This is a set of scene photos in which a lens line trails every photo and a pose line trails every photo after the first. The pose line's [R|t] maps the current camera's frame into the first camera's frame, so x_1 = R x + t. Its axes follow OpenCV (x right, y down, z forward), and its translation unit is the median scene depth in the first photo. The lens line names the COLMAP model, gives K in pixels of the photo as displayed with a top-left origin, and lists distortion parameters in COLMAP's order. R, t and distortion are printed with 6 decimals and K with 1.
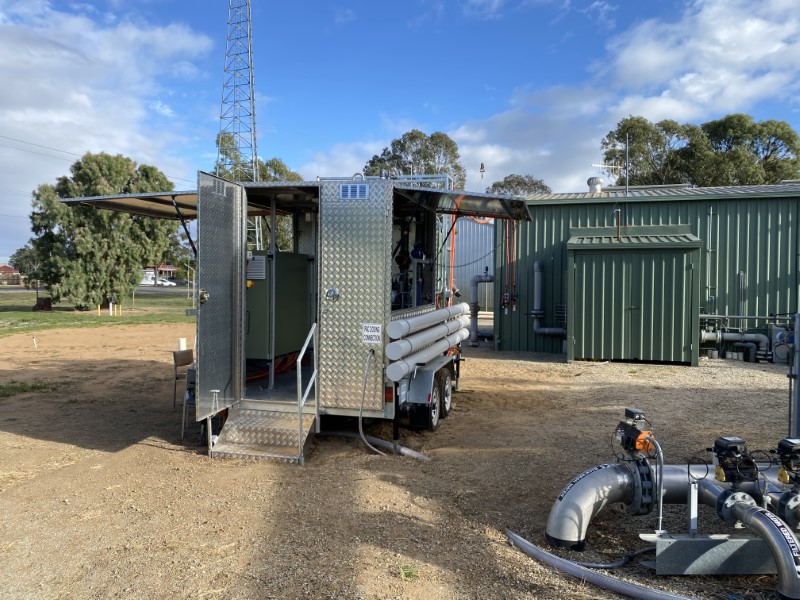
lens RADIAL K [[608.1, 0, 409.2], [0, 608.1, 298.4], [0, 0, 1]] dist [-0.007843, -0.001470]
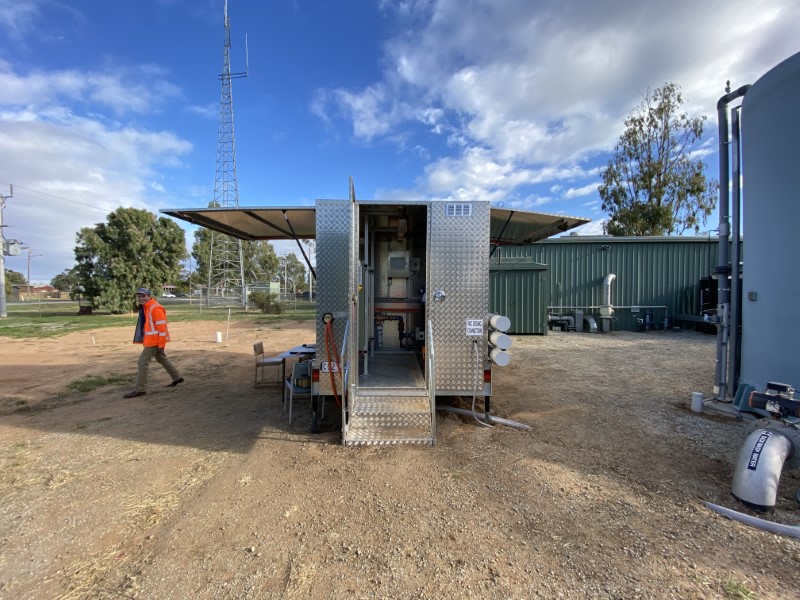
lens RADIAL K [[323.1, 0, 400.0], [0, 323.1, 300.0], [0, 0, 1]] dist [0.008679, -0.015873]
pose [[0.969046, -0.019482, 0.246110, -0.068223], [0.020316, 0.999793, -0.000851, 0.000146], [-0.246042, 0.005825, 0.969242, 0.075859]]
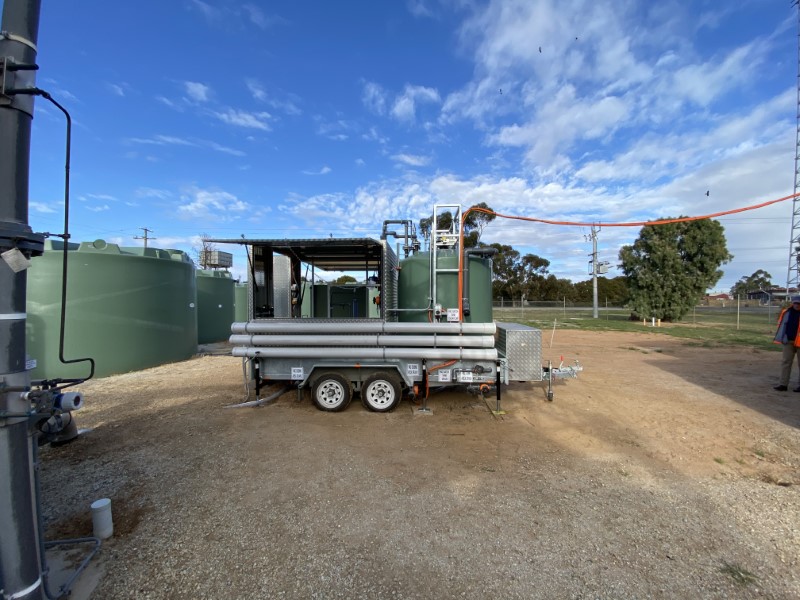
lens RADIAL K [[323.1, 0, 400.0], [0, 323.1, 300.0], [0, 0, 1]] dist [0.008679, -0.015873]
pose [[0.170616, -0.010595, -0.985281, 0.176326], [-0.028885, 0.999459, -0.015750, -0.004915], [0.984914, 0.031147, 0.170218, 0.234176]]
